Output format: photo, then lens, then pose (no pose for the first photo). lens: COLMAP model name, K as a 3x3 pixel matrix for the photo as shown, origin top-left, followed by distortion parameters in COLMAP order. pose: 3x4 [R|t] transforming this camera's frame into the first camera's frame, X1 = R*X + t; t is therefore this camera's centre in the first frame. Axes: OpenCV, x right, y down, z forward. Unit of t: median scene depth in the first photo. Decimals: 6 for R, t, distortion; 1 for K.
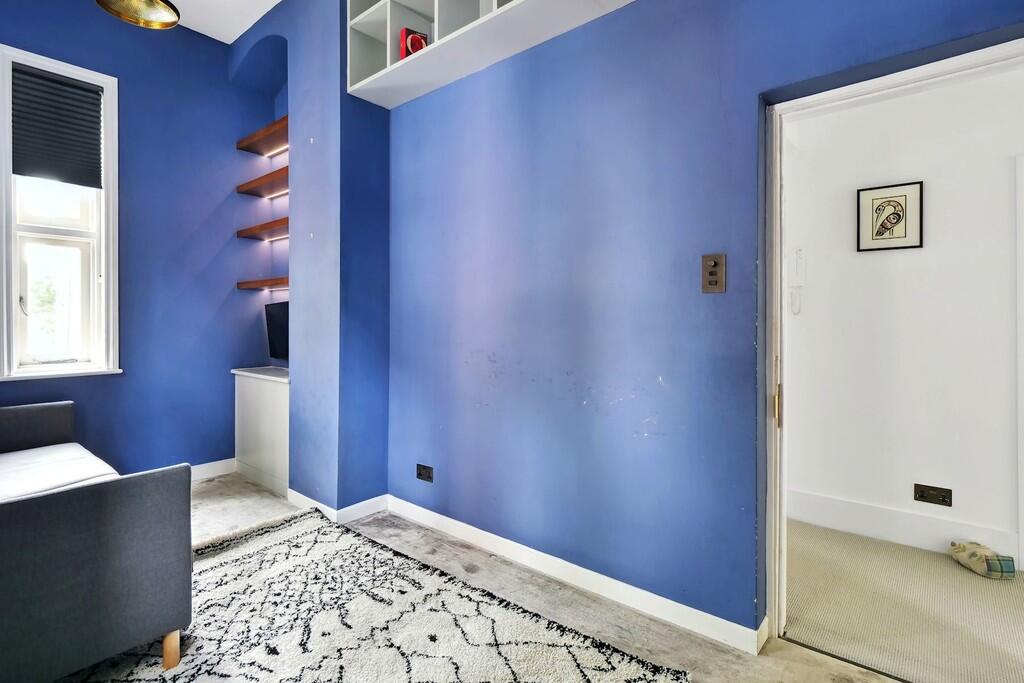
lens RADIAL K [[501.0, 0, 504.2], [0, 501.0, 324.7], [0, 0, 1]] dist [0.002480, 0.003018]
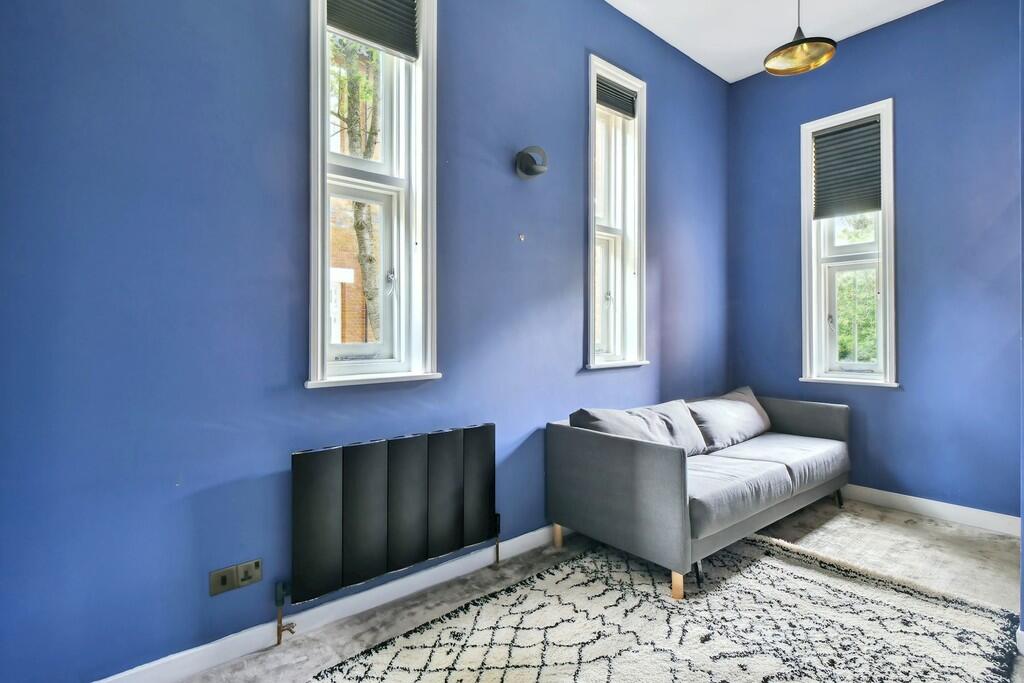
lens RADIAL K [[501.0, 0, 510.8], [0, 501.0, 334.7], [0, 0, 1]] dist [0.002480, 0.003018]
pose [[-0.159051, -0.002532, -0.987267, 0.498535], [-0.008951, 0.999959, -0.001122, -0.000720], [0.987230, 0.008659, -0.159068, 0.554724]]
